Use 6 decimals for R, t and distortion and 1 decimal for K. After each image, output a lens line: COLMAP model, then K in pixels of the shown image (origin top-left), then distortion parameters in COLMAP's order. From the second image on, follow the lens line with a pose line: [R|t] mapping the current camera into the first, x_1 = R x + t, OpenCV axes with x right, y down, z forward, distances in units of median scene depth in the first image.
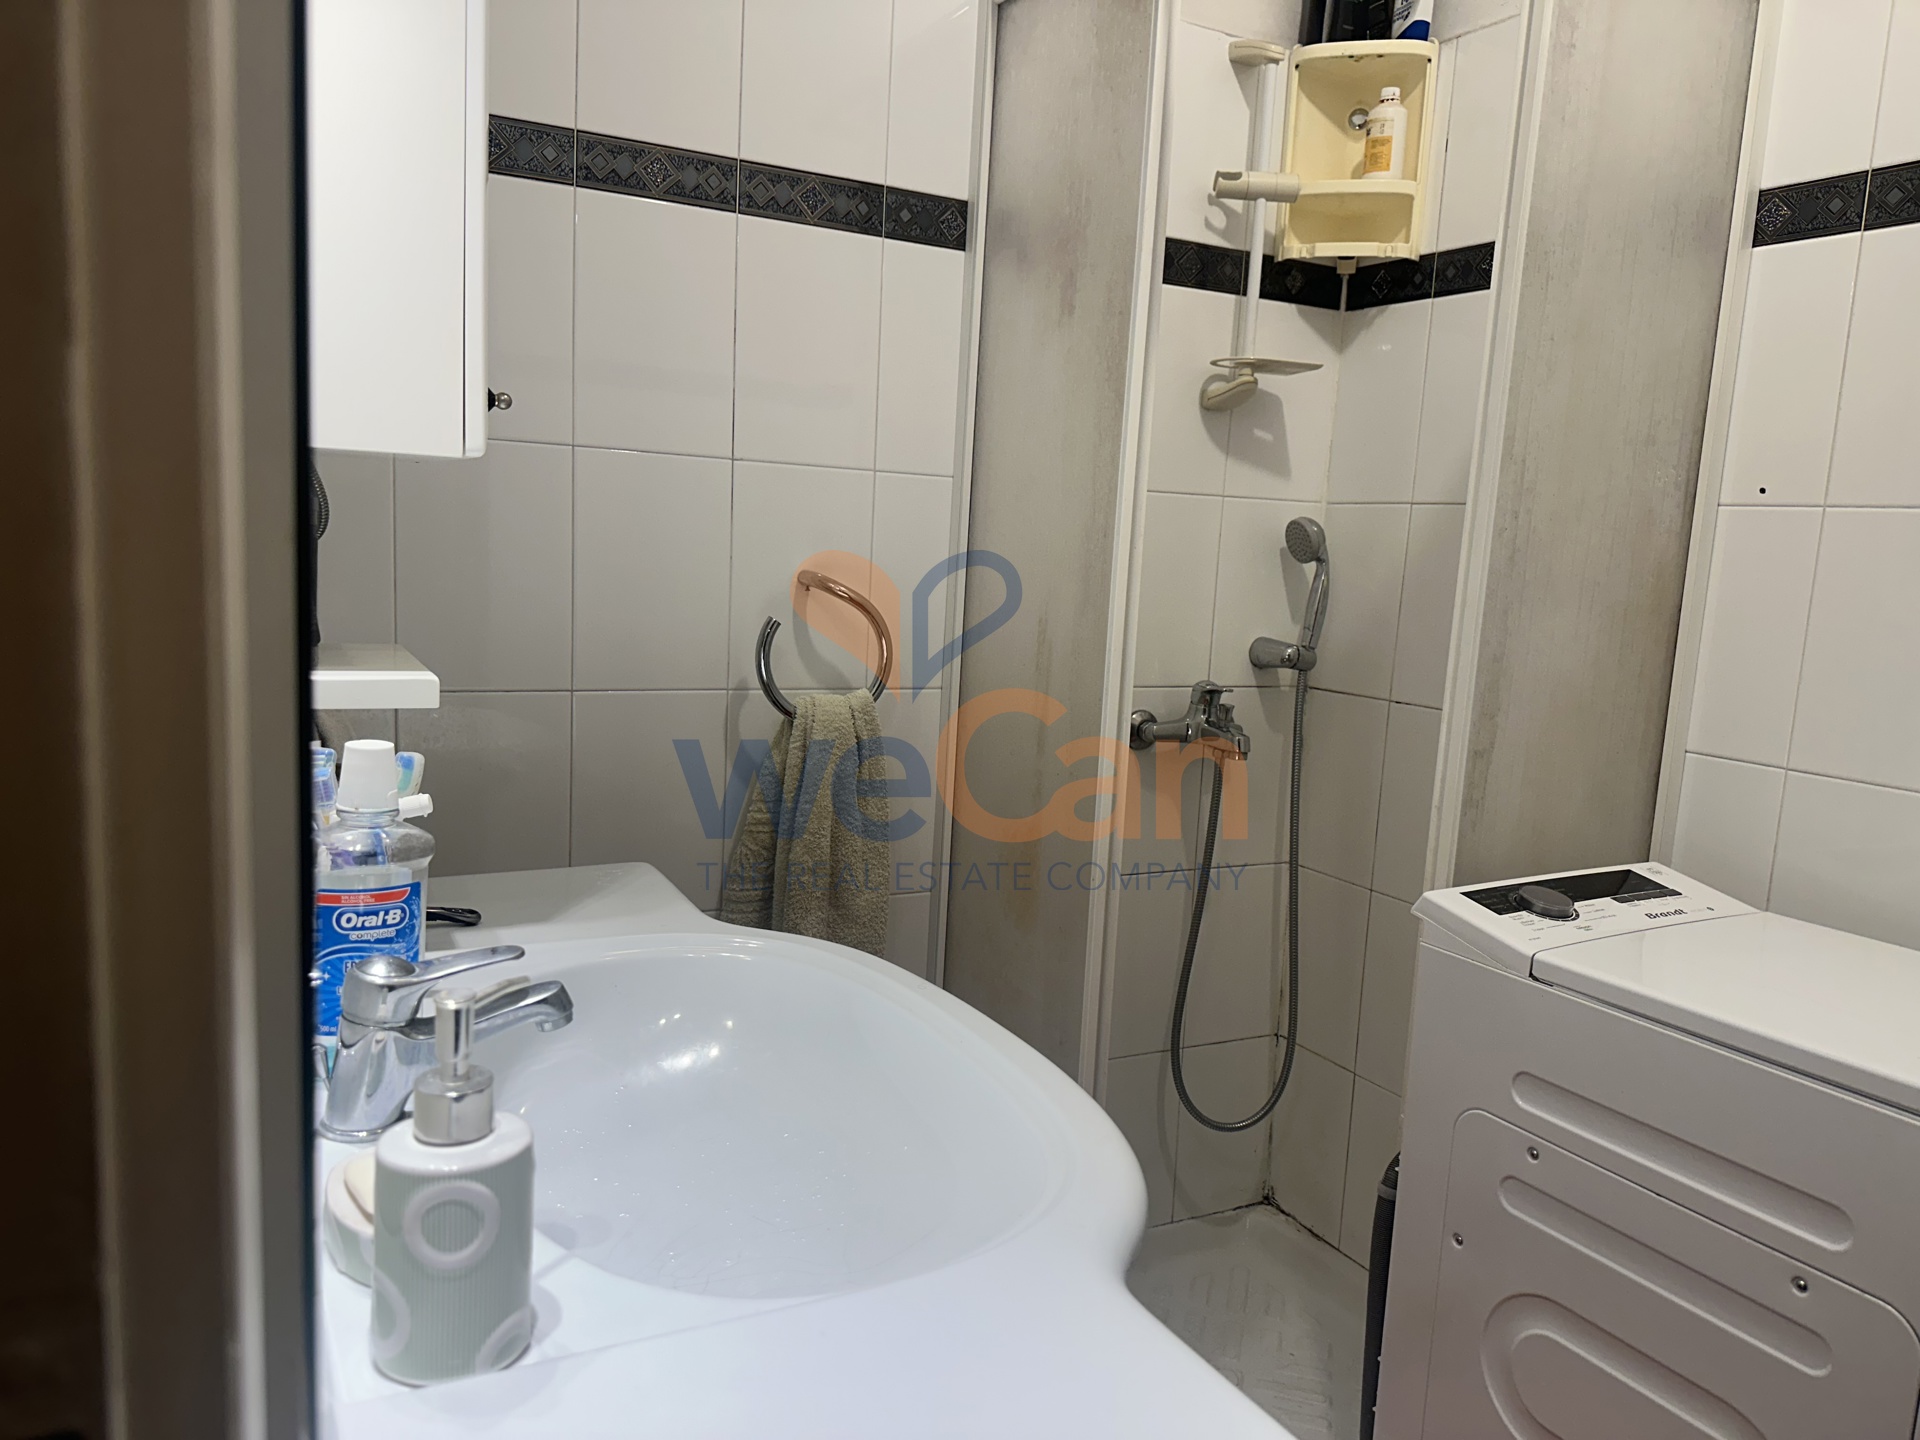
lens RADIAL K [[1356.5, 0, 967.2], [0, 1356.5, 713.5], [0, 0, 1]] dist [0.058265, -0.069257]
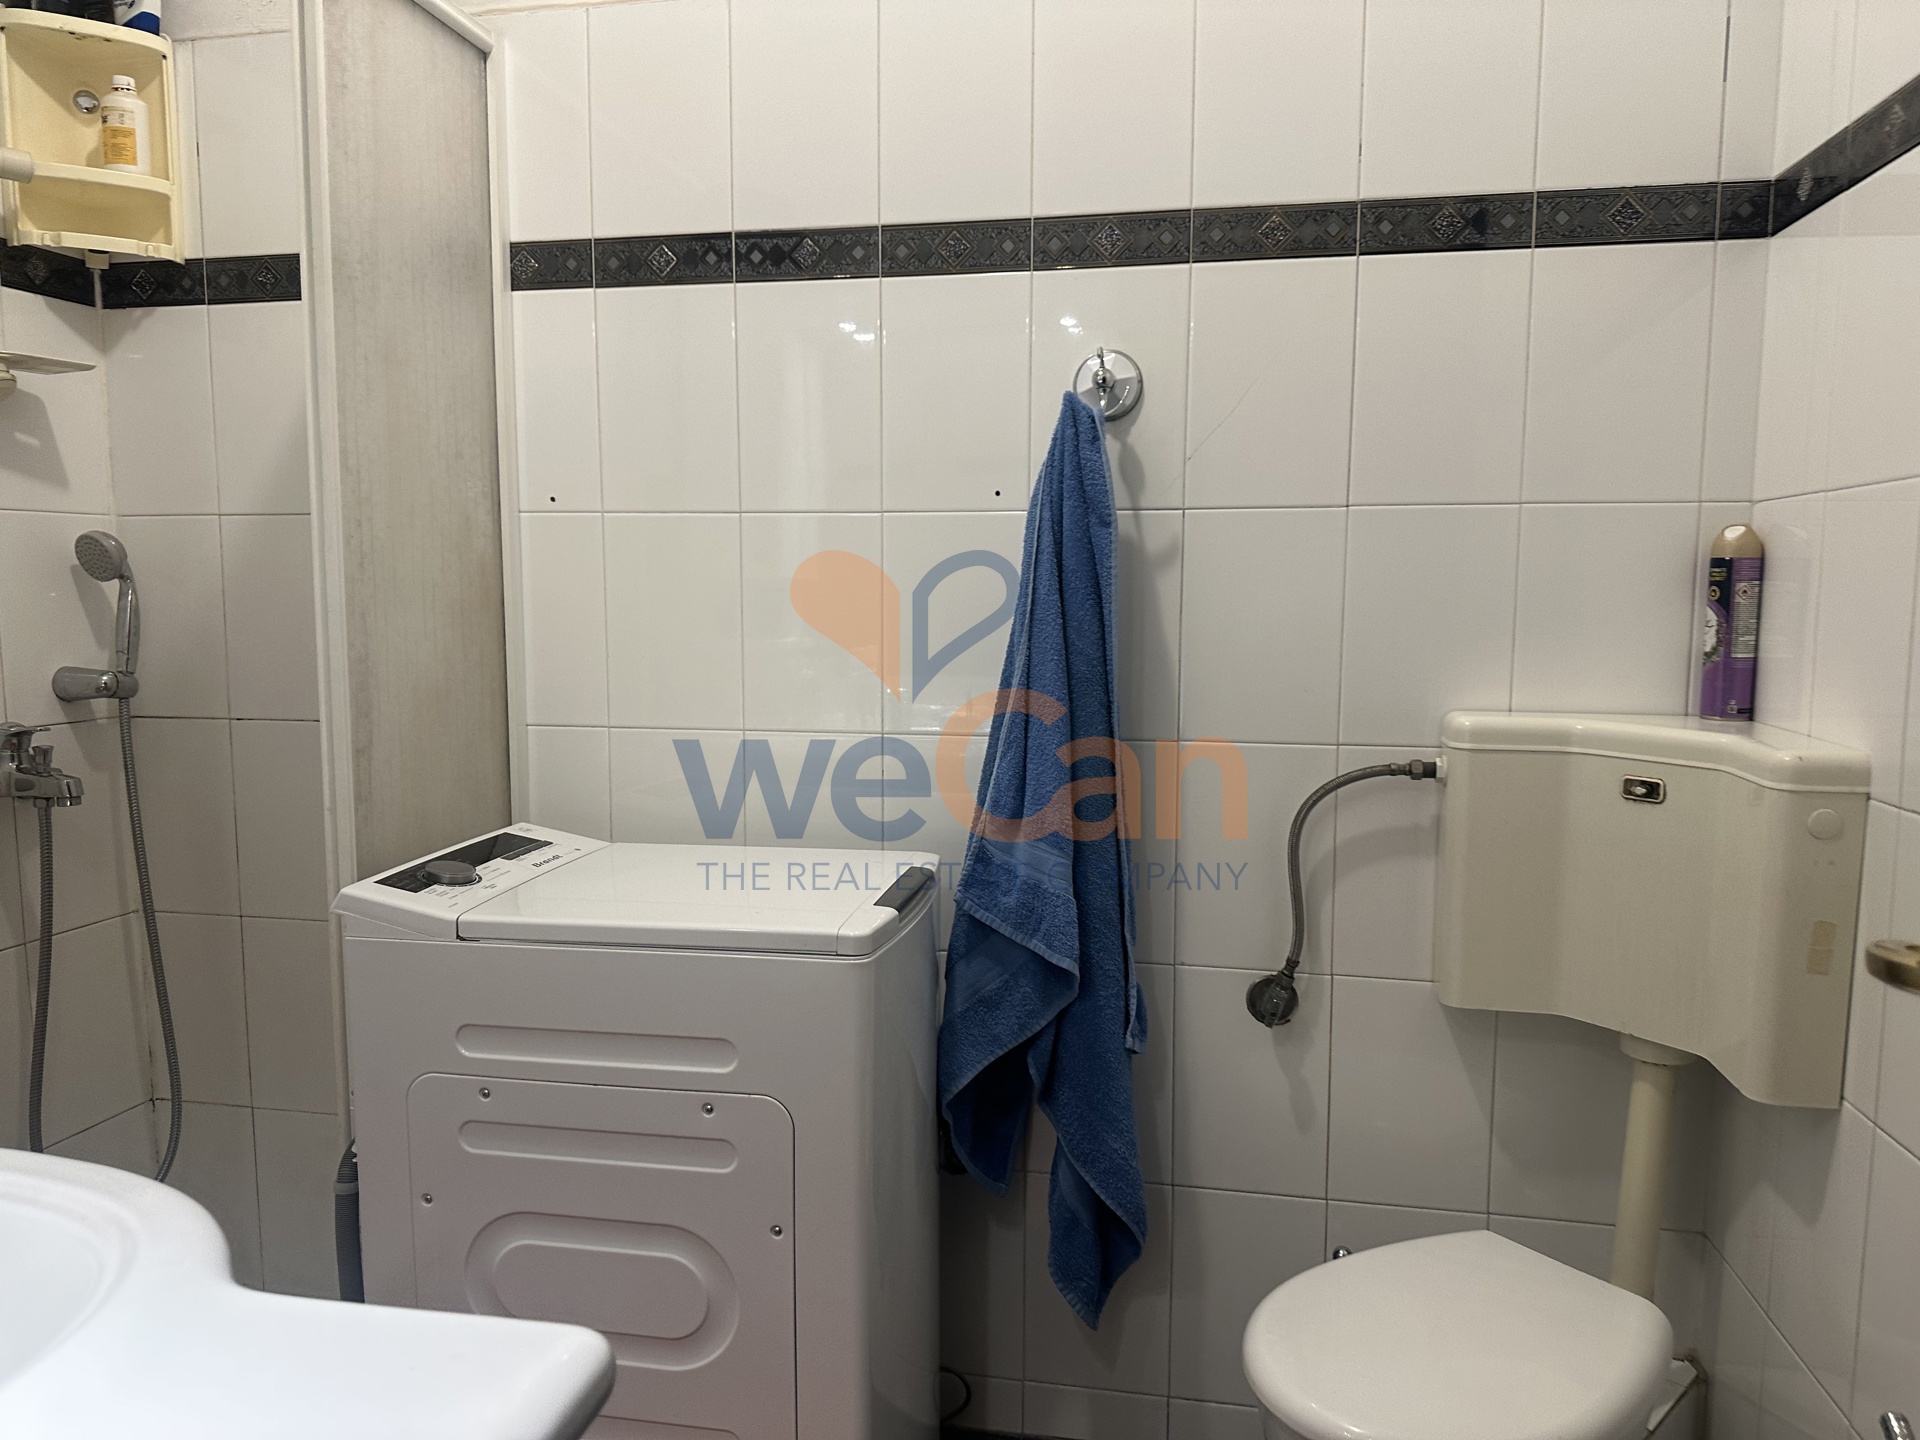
lens RADIAL K [[1354.4, 0, 960.0], [0, 1354.4, 720.0], [0, 0, 1]] dist [0.052778, -0.062705]
pose [[0.650747, -0.133303, 0.747502, -0.095272], [0.135196, 0.989079, 0.058687, 0.005824], [-0.747161, 0.062869, 0.661663, -0.033389]]
